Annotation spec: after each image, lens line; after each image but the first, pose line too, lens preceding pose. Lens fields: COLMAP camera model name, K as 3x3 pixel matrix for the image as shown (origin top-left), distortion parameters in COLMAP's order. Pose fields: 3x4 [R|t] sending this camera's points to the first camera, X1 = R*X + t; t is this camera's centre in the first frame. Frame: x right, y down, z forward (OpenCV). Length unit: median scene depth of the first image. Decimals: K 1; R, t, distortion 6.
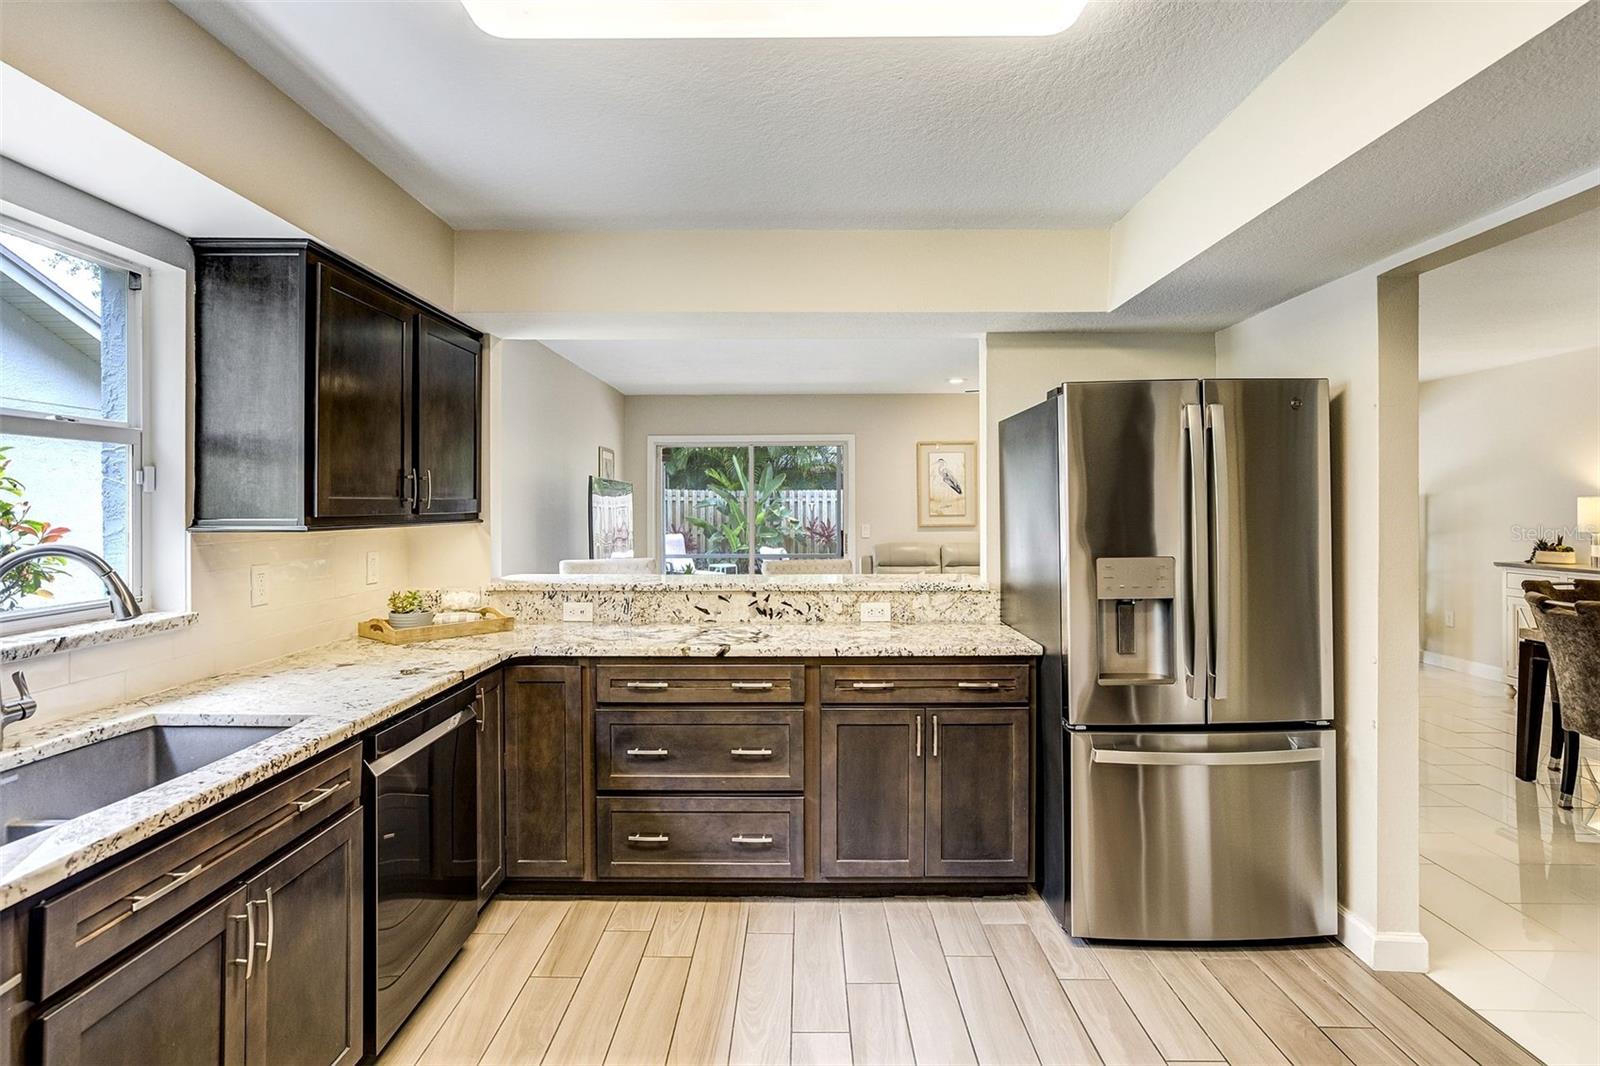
lens RADIAL K [[833.8, 0, 799.8], [0, 833.8, 502.5], [0, 0, 1]] dist [-0.046357, 0.032976]
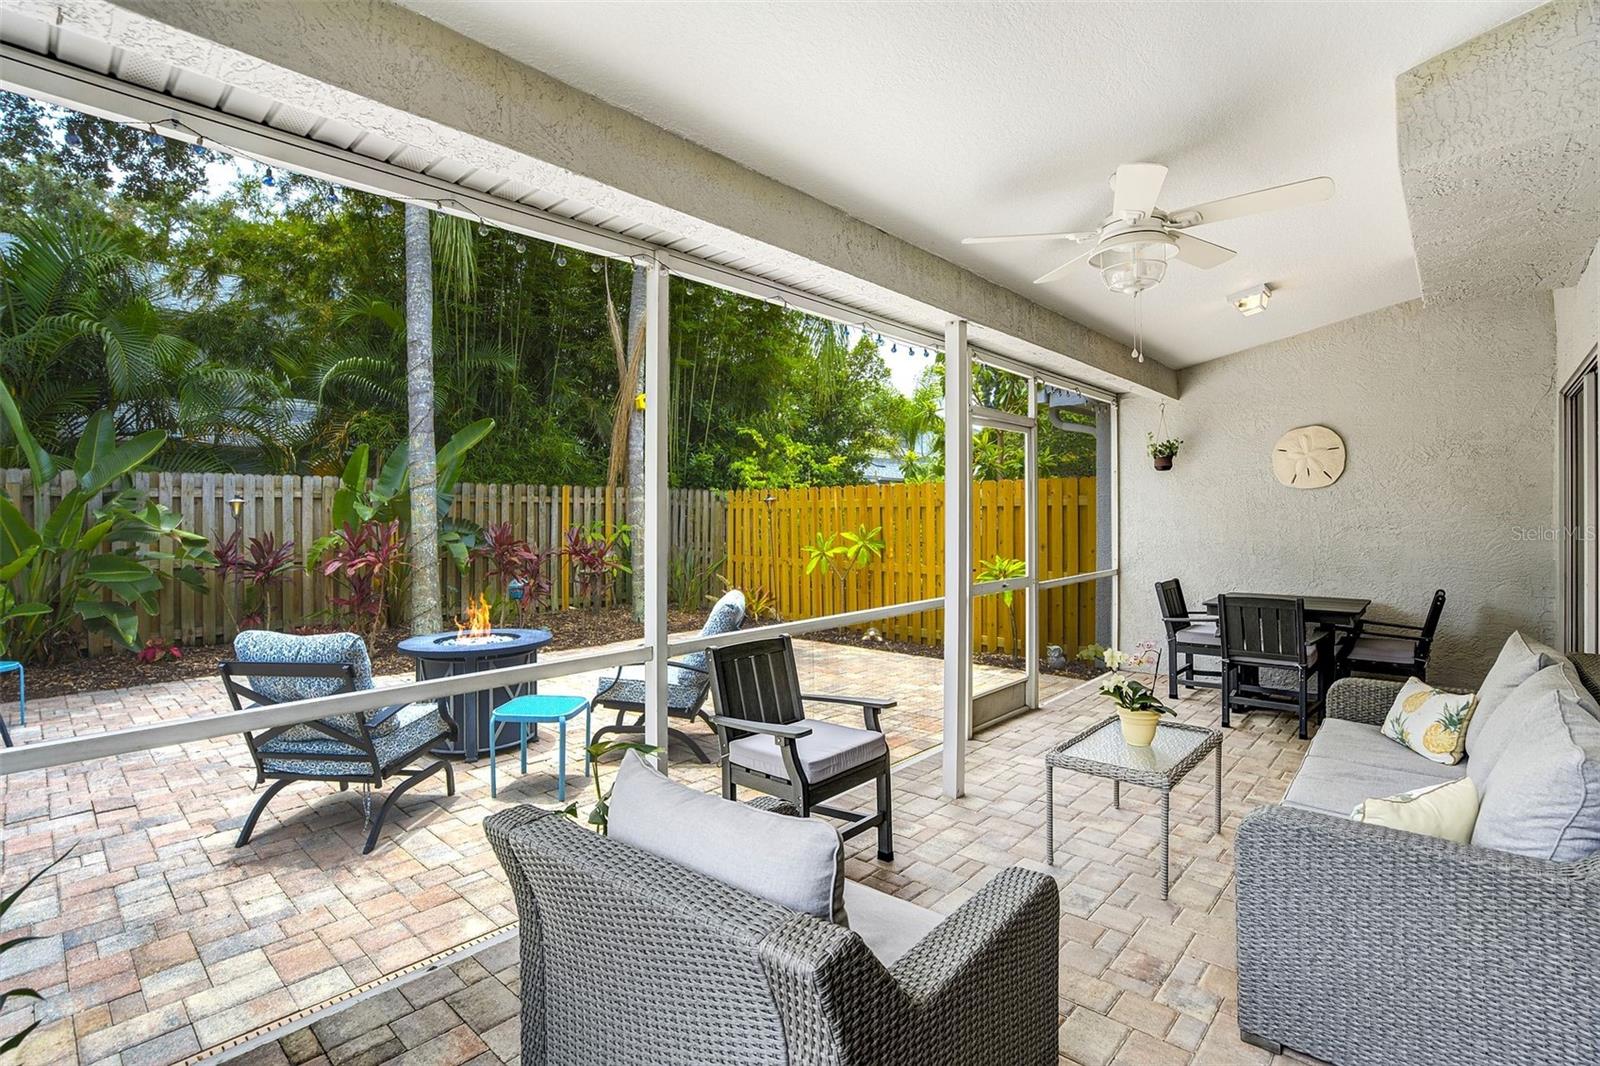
lens RADIAL K [[756.3, 0, 795.6], [0, 756.3, 498.4], [0, 0, 1]] dist [-0.057737, 0.021546]
pose [[0.679721, 0.010120, 0.733401, -0.425769], [0.002096, 0.999874, -0.015740, 0.040938], [-0.733468, 0.012236, 0.679614, 2.836886]]
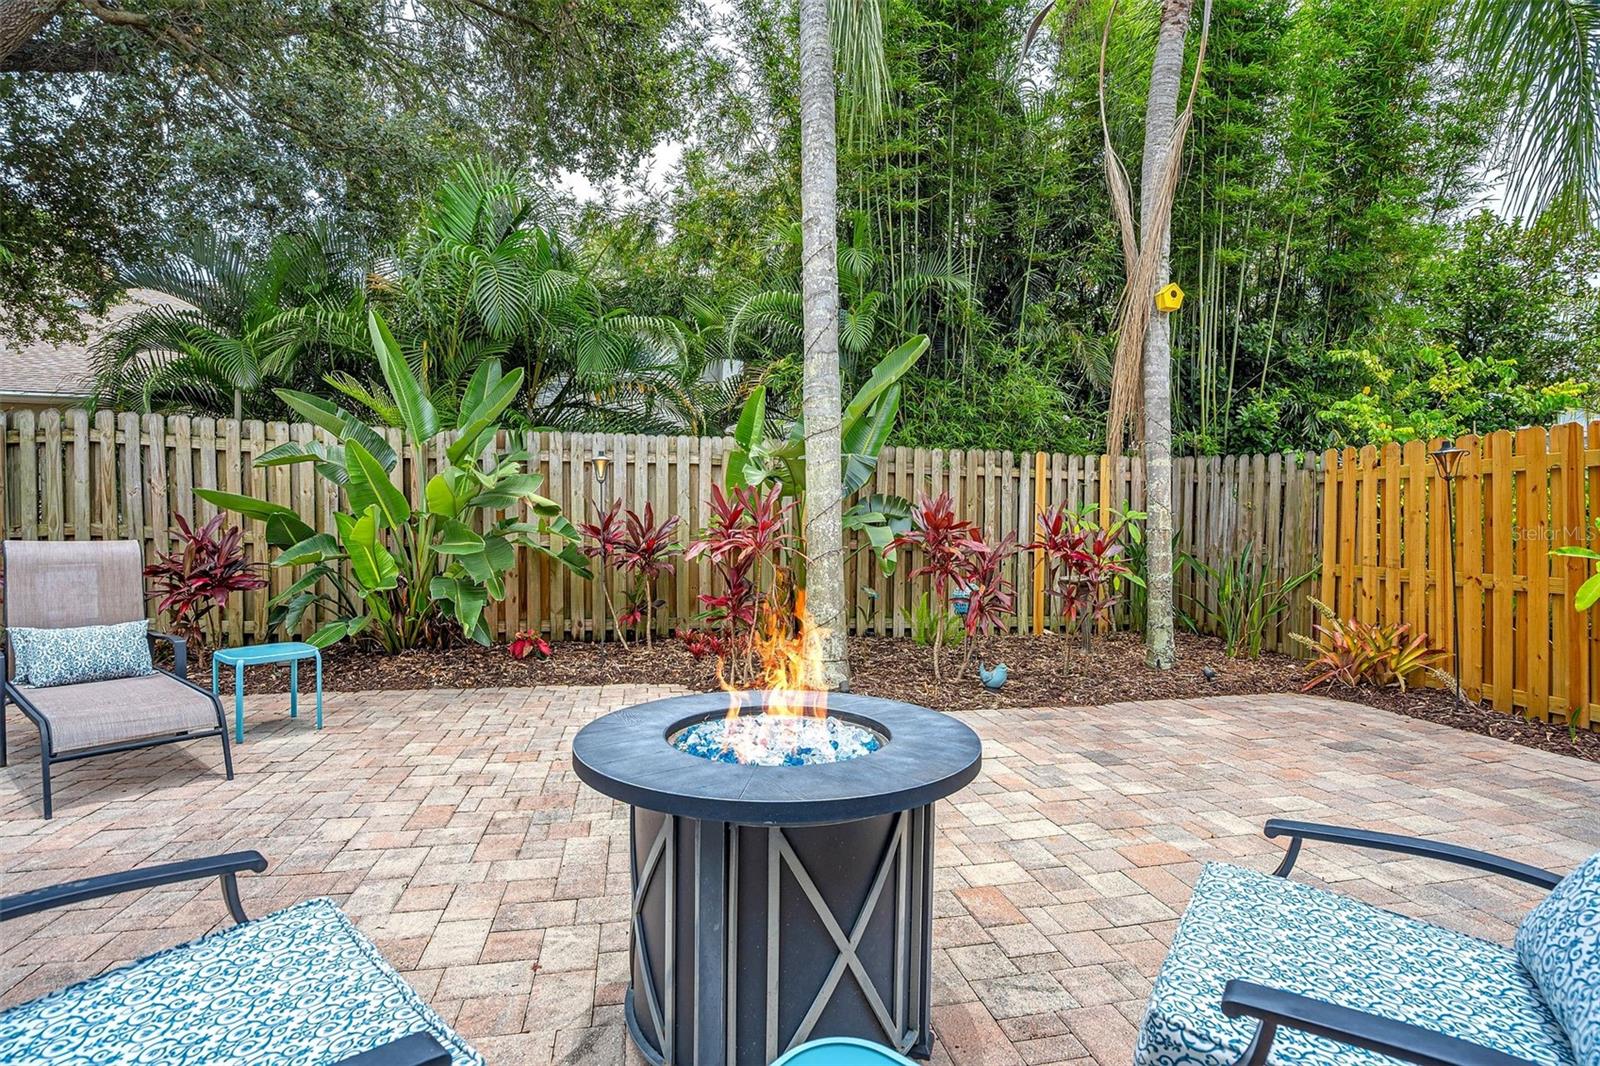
lens RADIAL K [[756.6, 0, 803.4], [0, 756.6, 515.2], [0, 0, 1]] dist [-0.063323, 0.028782]
pose [[0.976699, 0.014431, 0.214128, 0.173634], [-0.013457, 0.999891, -0.006004, 0.148896], [-0.214191, 0.002982, 0.976787, 3.838294]]
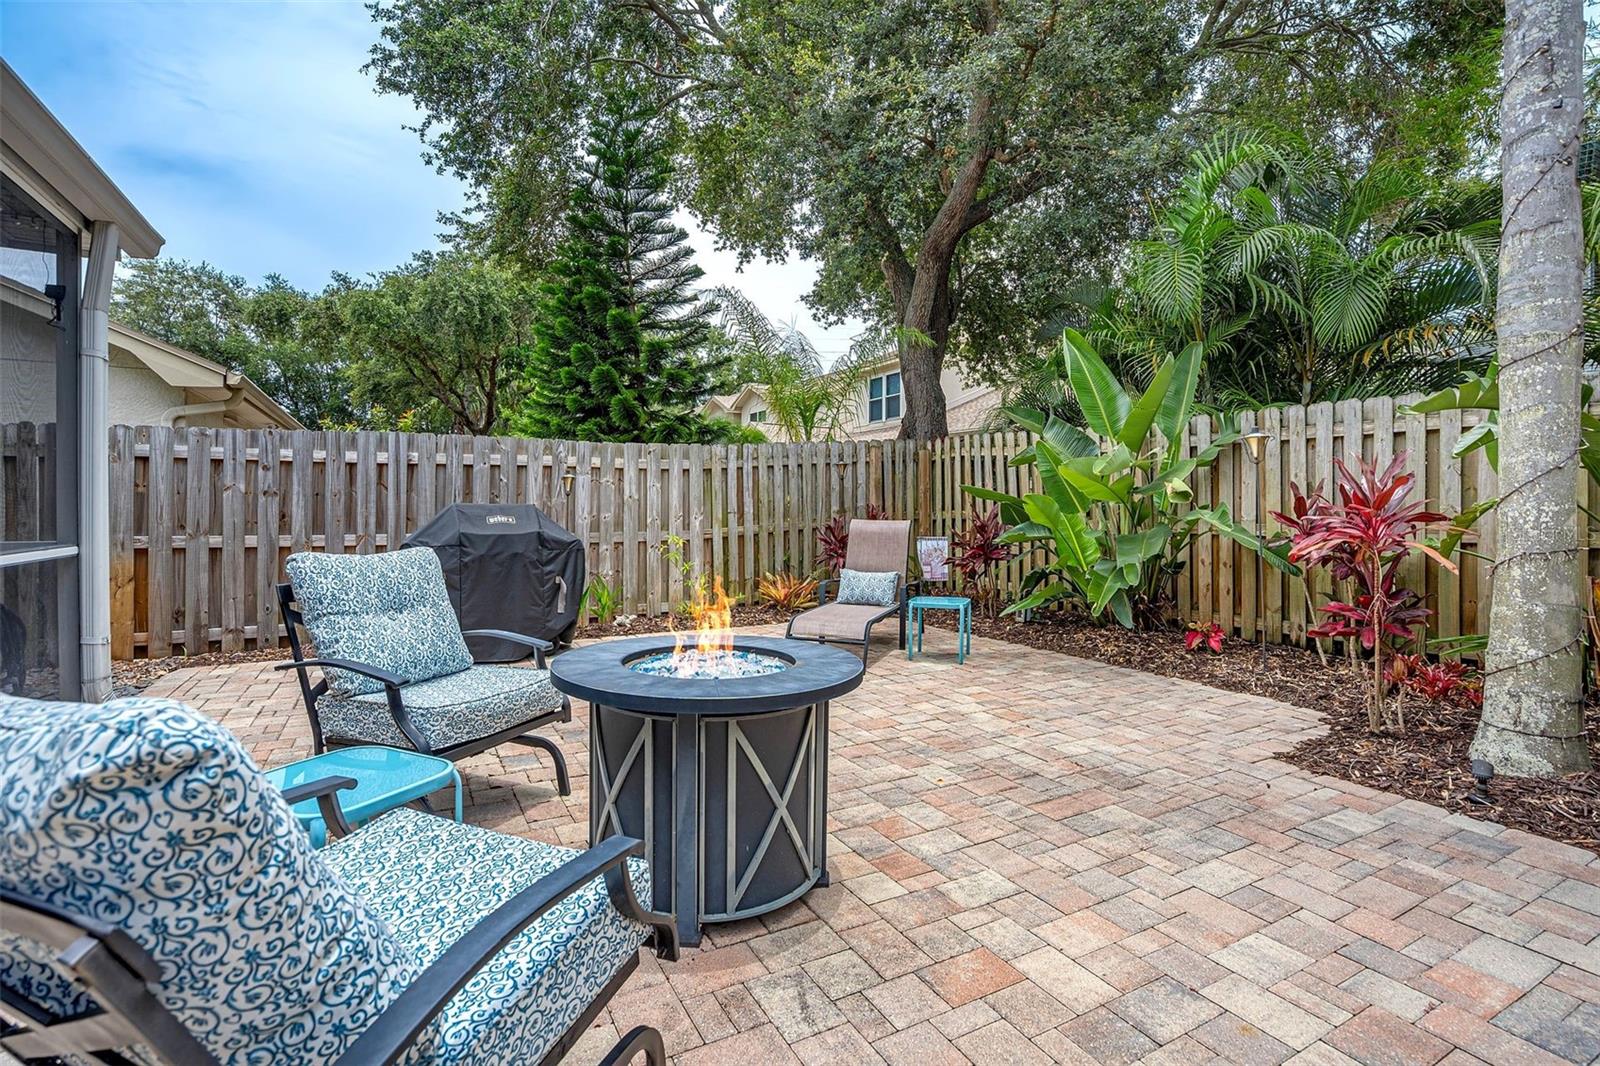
lens RADIAL K [[748.9, 0, 793.7], [0, 748.9, 507.8], [0, 0, 1]] dist [-0.071321, 0.032999]
pose [[0.478379, 0.007658, -0.878120, 0.989214], [-0.004445, 0.999970, 0.006300, 0.155374], [0.878142, 0.000889, 0.478398, 4.131297]]
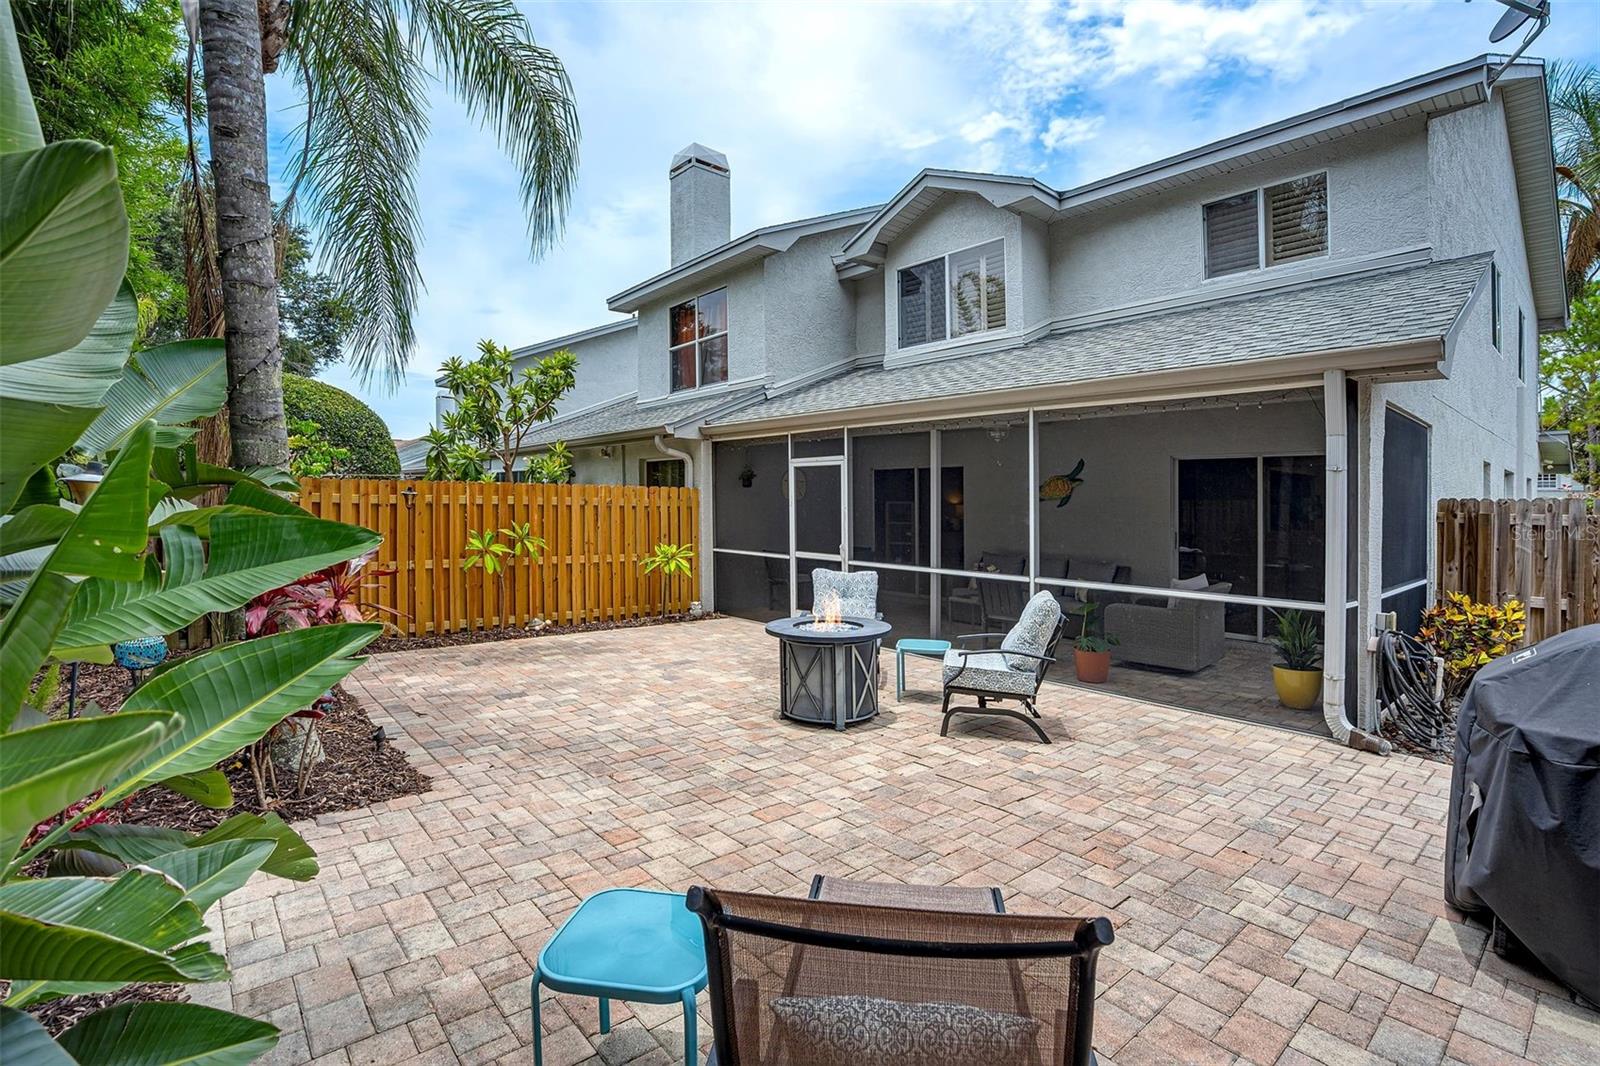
lens RADIAL K [[748.9, 0, 793.7], [0, 748.9, 507.8], [0, 0, 1]] dist [-0.071321, 0.032999]
pose [[-0.646049, -0.010291, 0.763227, -1.064014], [-0.017397, 0.999848, -0.001245, 0.026579], [-0.763098, -0.014082, -0.646129, 5.683873]]
